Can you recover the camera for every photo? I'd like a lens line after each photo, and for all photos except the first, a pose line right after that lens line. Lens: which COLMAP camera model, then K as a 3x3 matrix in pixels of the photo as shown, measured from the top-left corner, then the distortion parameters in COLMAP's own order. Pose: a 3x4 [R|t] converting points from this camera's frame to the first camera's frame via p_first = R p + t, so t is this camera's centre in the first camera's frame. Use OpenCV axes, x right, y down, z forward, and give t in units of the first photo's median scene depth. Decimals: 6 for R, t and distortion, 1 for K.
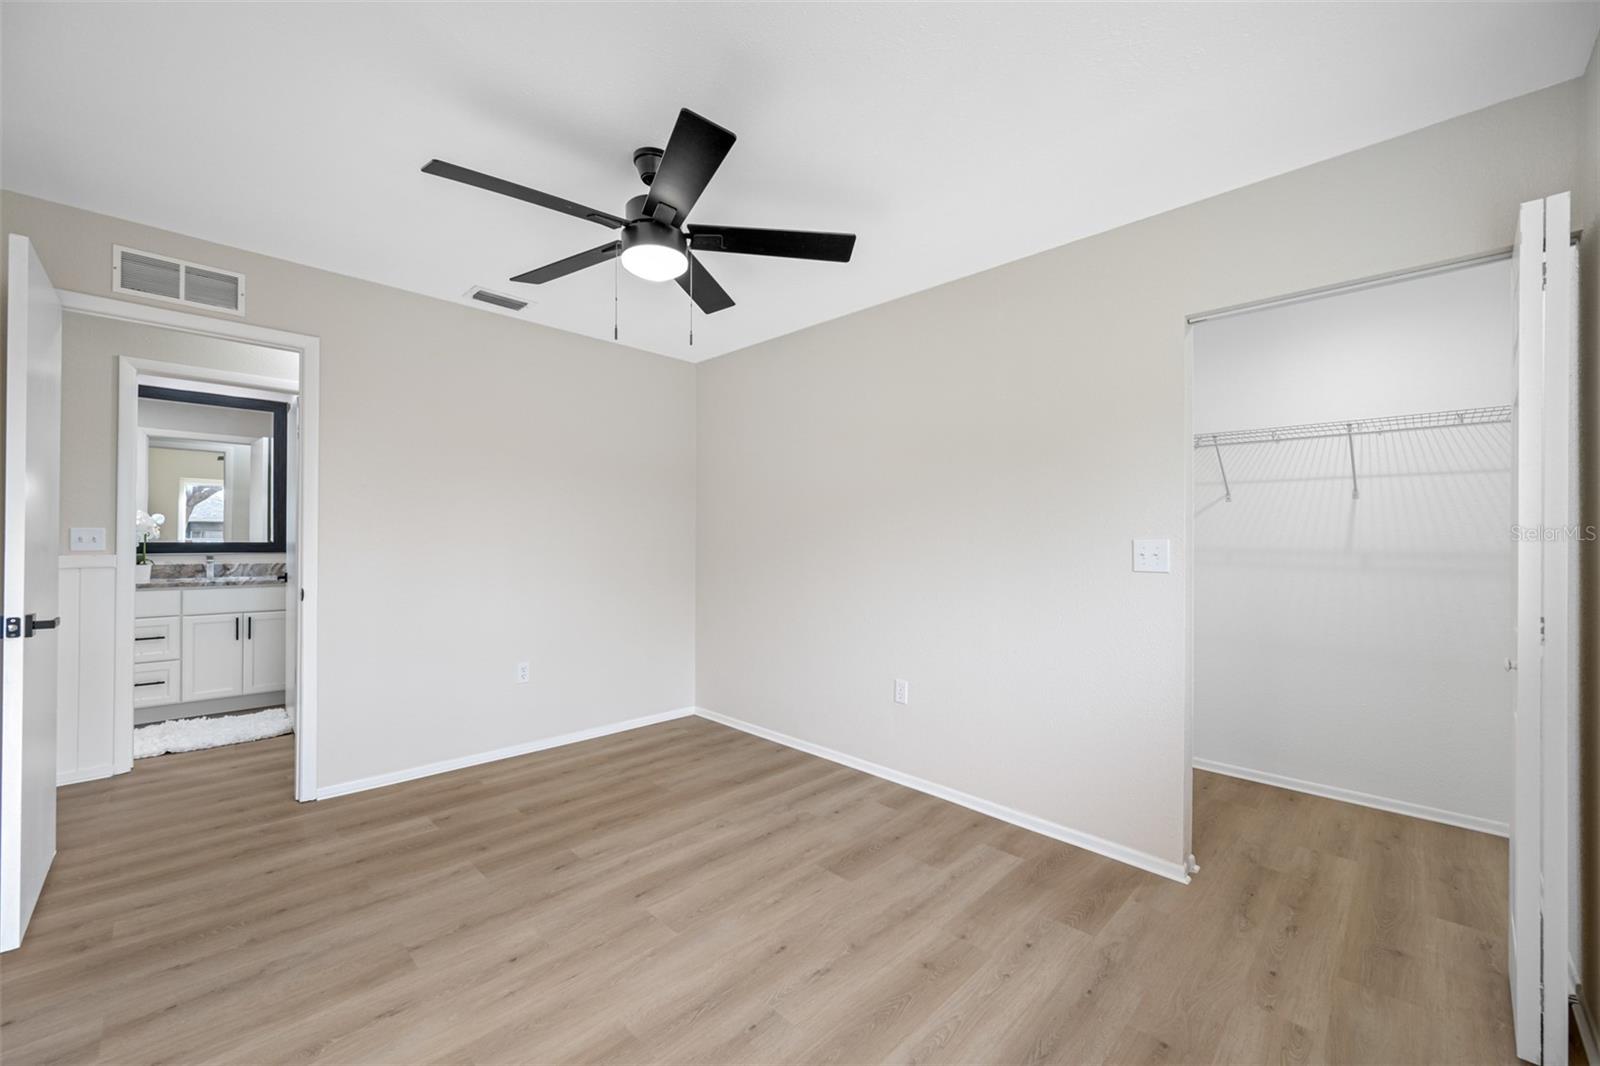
lens RADIAL K [[636.8, 0, 802.7], [0, 636.8, 529.2], [0, 0, 1]] dist [-0.000038, 0.000114]
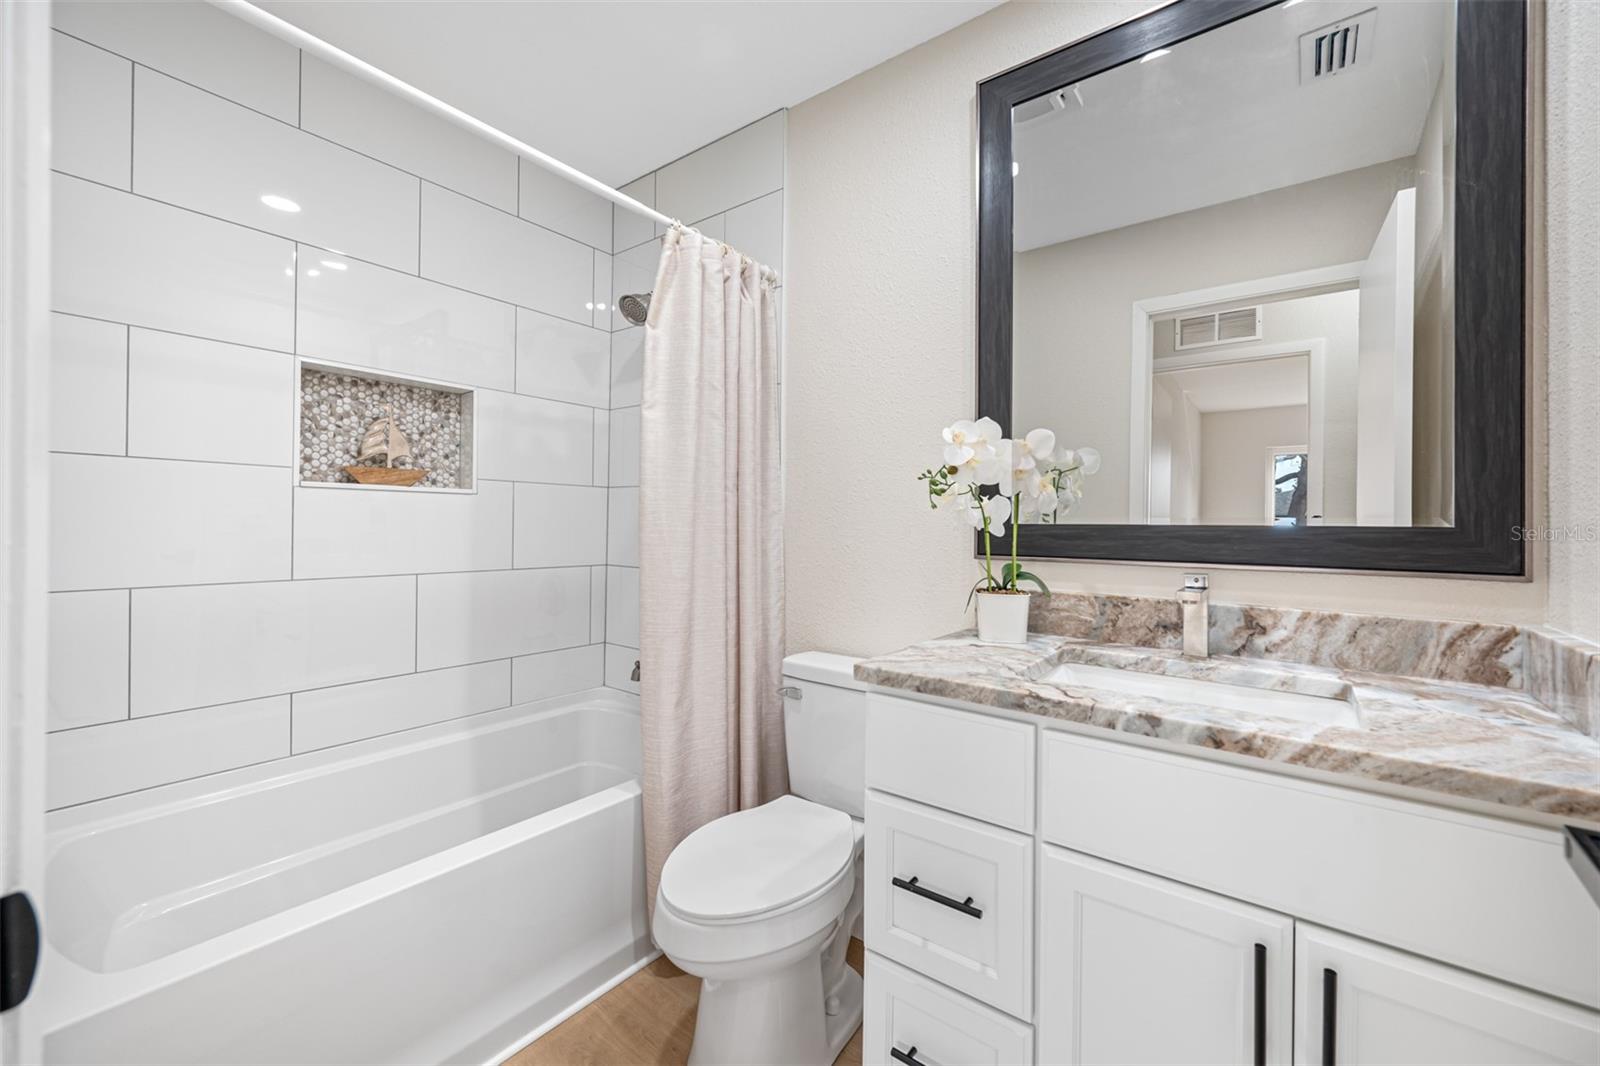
lens RADIAL K [[636.8, 0, 802.7], [0, 636.8, 529.2], [0, 0, 1]] dist [-0.000038, 0.000114]
pose [[0.128226, 0.000503, -0.991745, -0.694053], [0.001292, 0.999999, 0.000674, 0.022648], [0.991744, -0.001368, 0.128225, 0.810042]]
